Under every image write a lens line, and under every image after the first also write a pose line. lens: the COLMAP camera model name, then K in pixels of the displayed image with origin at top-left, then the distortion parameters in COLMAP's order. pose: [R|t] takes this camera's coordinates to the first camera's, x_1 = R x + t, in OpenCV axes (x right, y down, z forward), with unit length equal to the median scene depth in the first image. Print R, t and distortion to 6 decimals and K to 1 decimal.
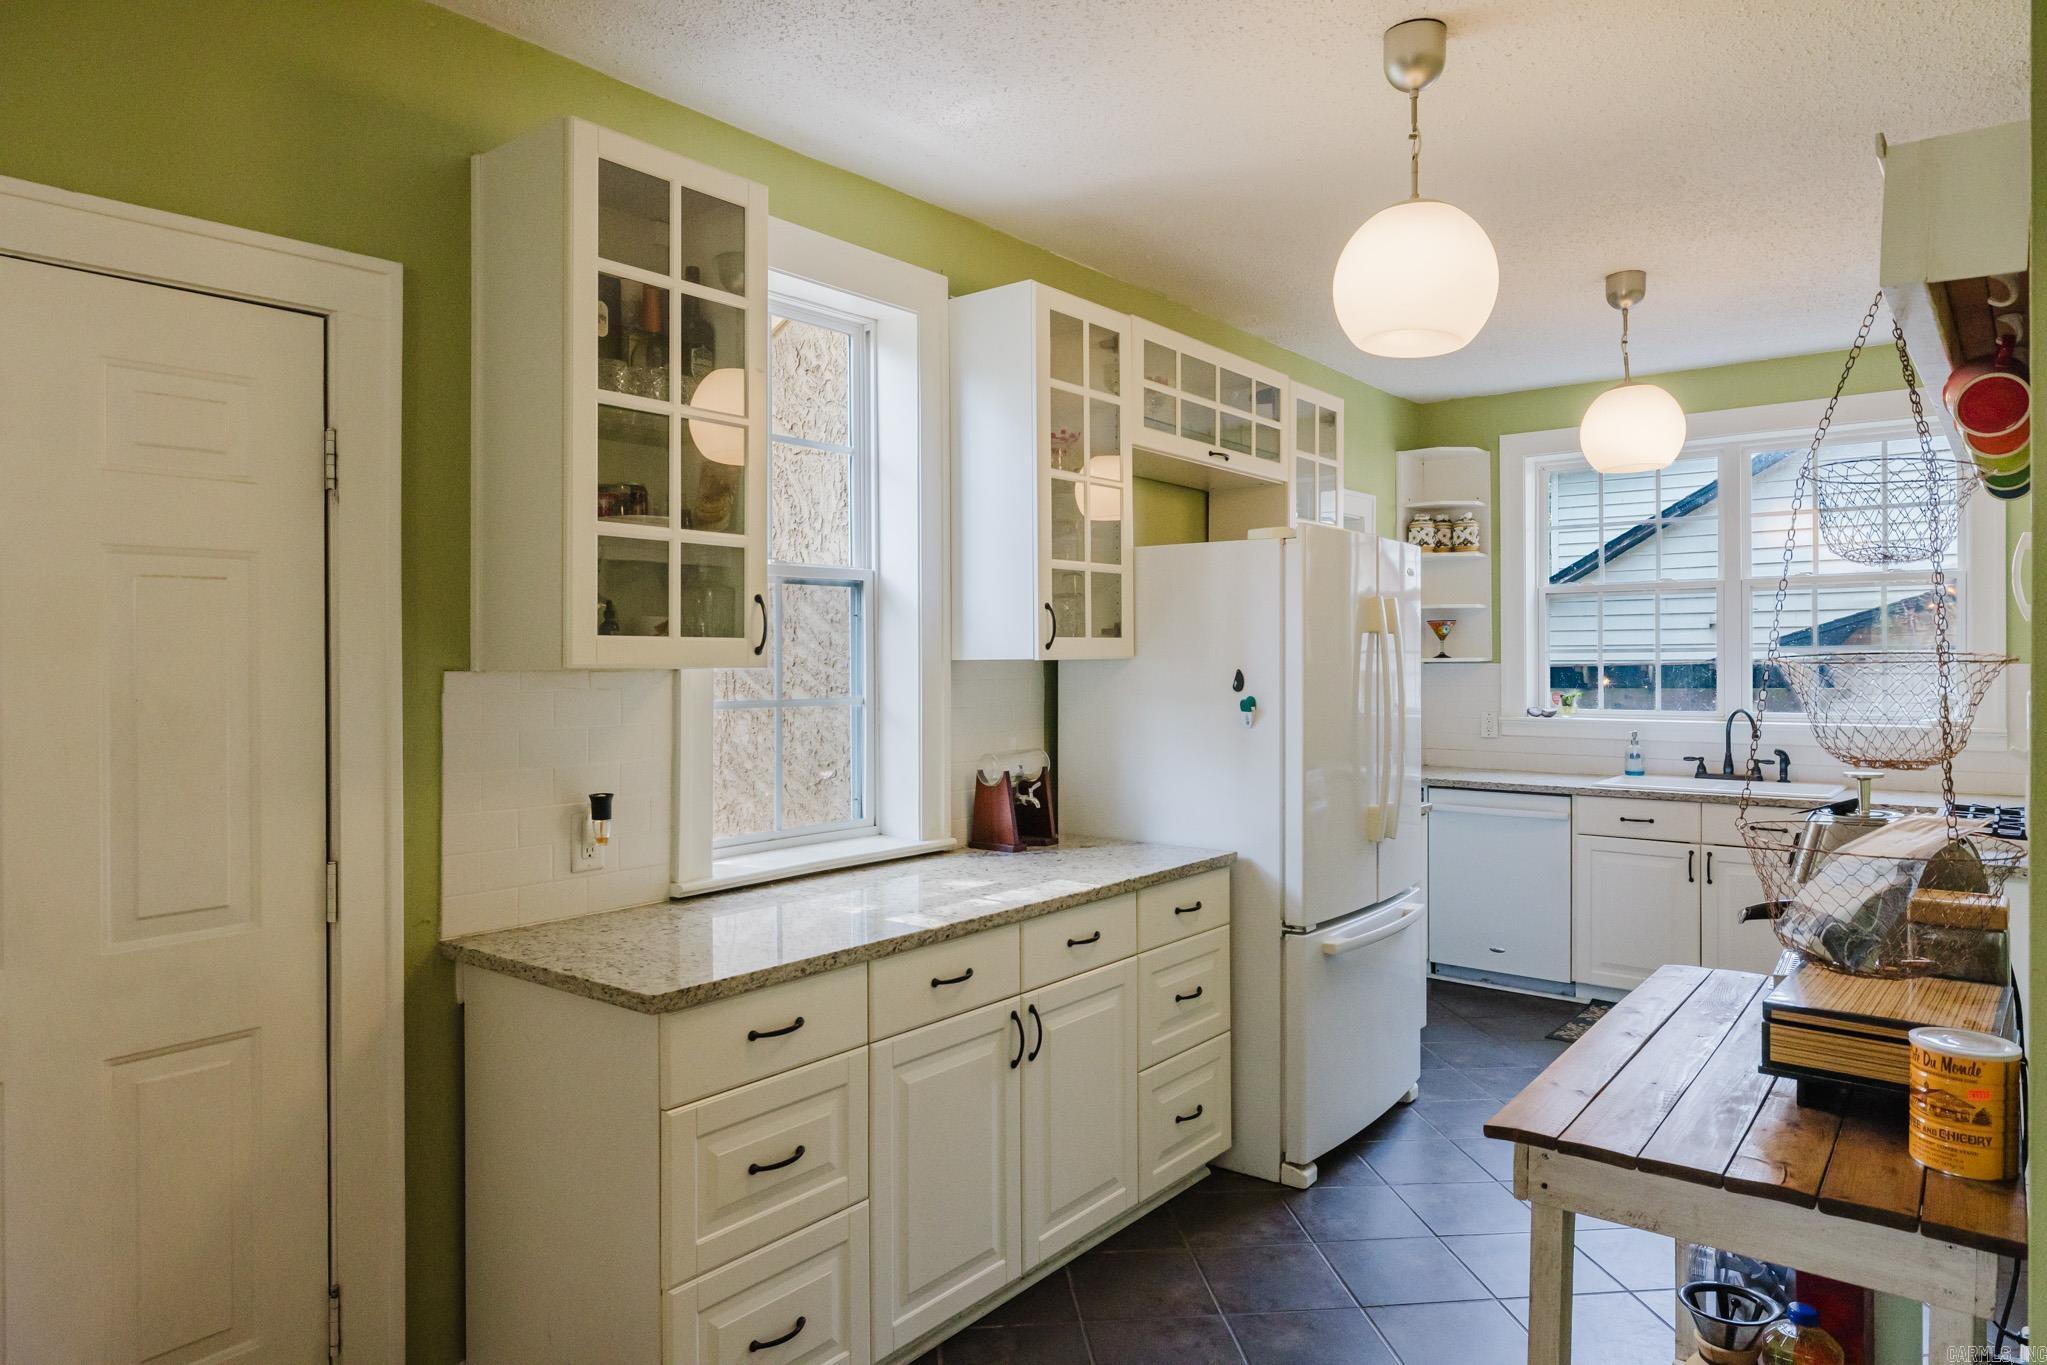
lens RADIAL K [[1274.0, 0, 984.7], [0, 1274.0, 680.3], [0, 0, 1]] dist [-0.010512, 0.004864]
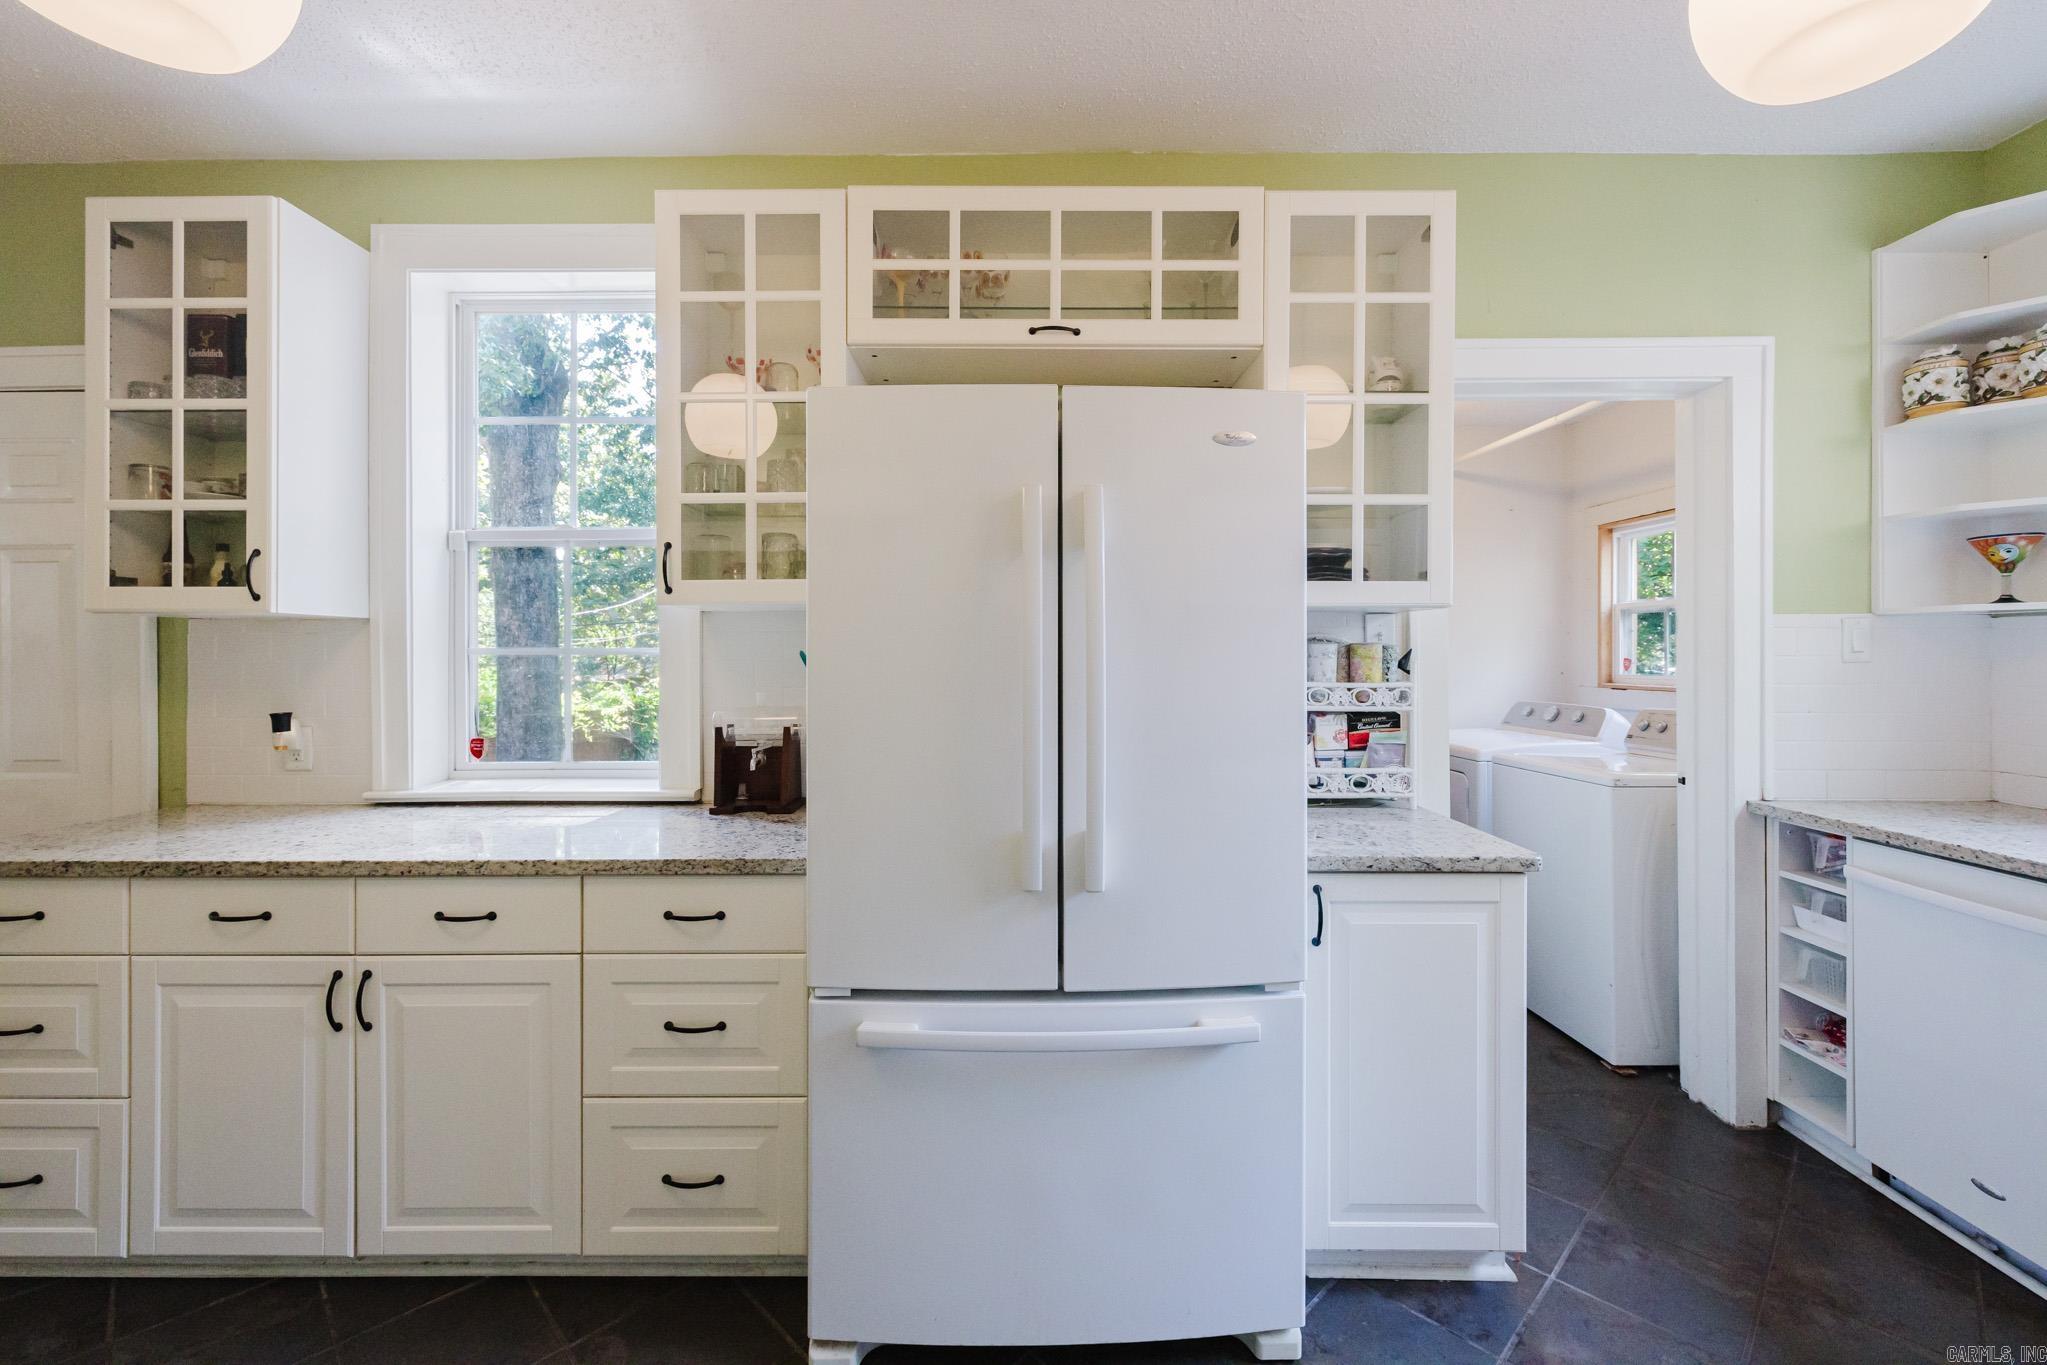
lens RADIAL K [[862.1, 0, 1017.0], [0, 862.1, 667.6], [0, 0, 1]] dist [-0.001214, 0.000279]
pose [[0.633246, 0.016973, -0.773765, 0.436712], [-0.012870, 0.999852, 0.011399, 0.011385], [0.773844, 0.002740, 0.633371, 0.517440]]
